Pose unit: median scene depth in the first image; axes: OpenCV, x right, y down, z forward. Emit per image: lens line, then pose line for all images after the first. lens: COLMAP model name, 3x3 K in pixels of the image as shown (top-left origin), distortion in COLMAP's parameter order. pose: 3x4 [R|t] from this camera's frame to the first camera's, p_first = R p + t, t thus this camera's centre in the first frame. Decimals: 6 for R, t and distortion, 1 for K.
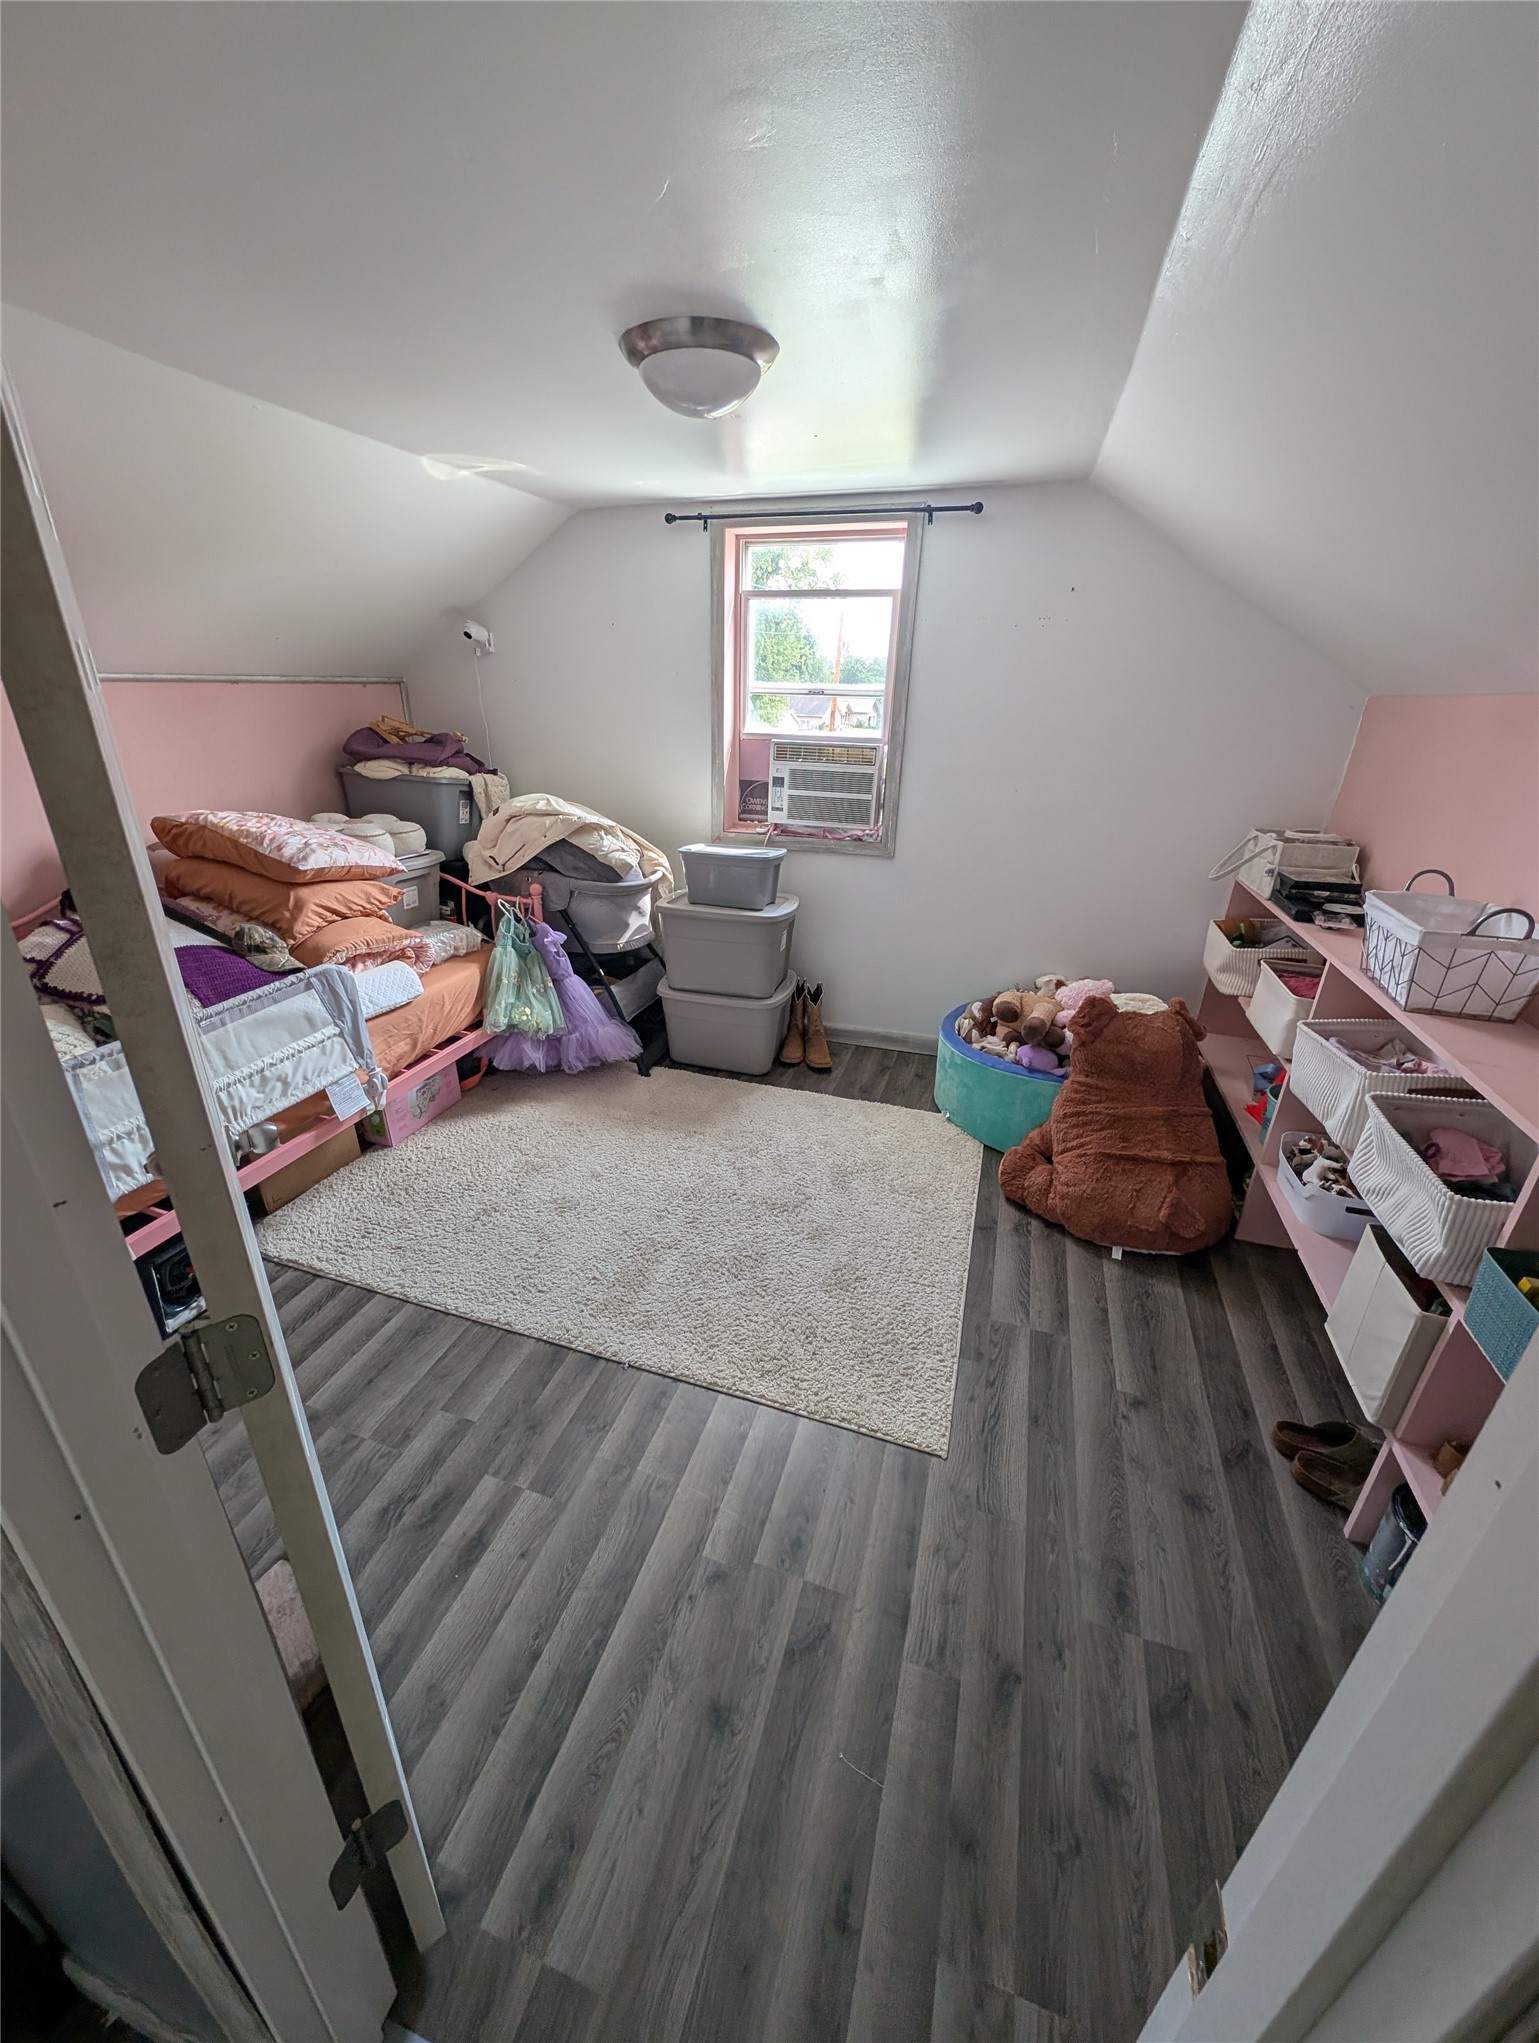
lens RADIAL K [[773.7, 0, 758.9], [0, 773.7, 1020.7], [0, 0, 1]] dist [-0.001270, -0.000054]
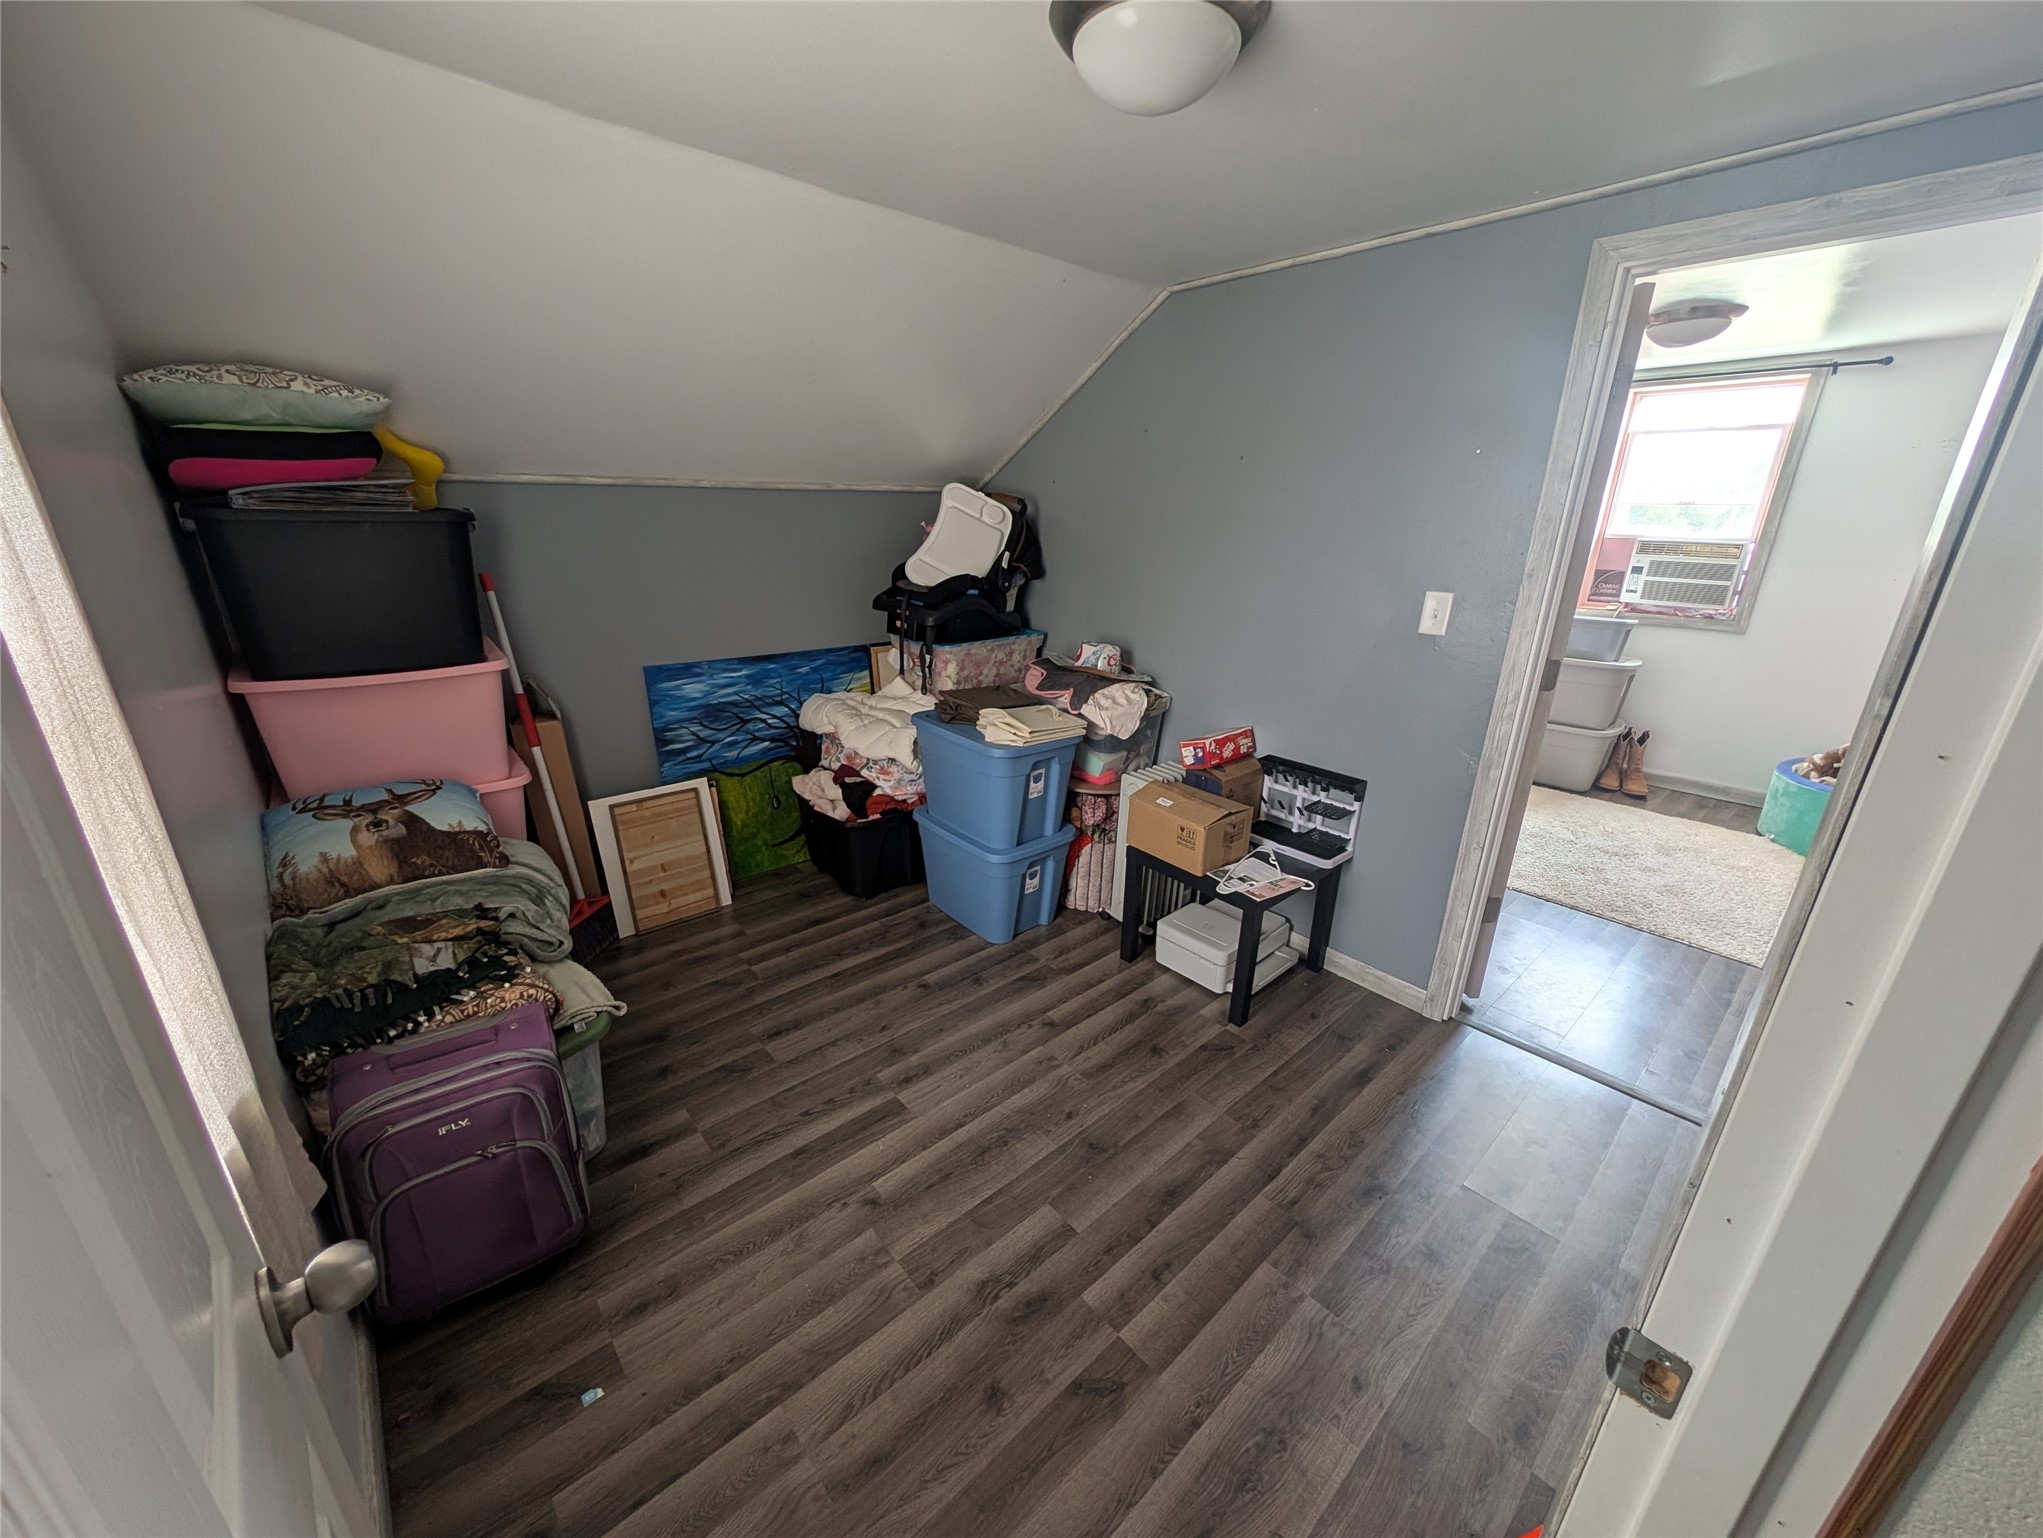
lens RADIAL K [[773.7, 0, 1026.5], [0, 773.7, 769.7], [0, 0, 1]] dist [-0.001270, -0.000054]
pose [[0.860747, 0.157862, -0.483937, -0.178680], [-0.197263, 0.979853, -0.031226, 0.263545], [0.469258, 0.122340, 0.874546, -0.577351]]
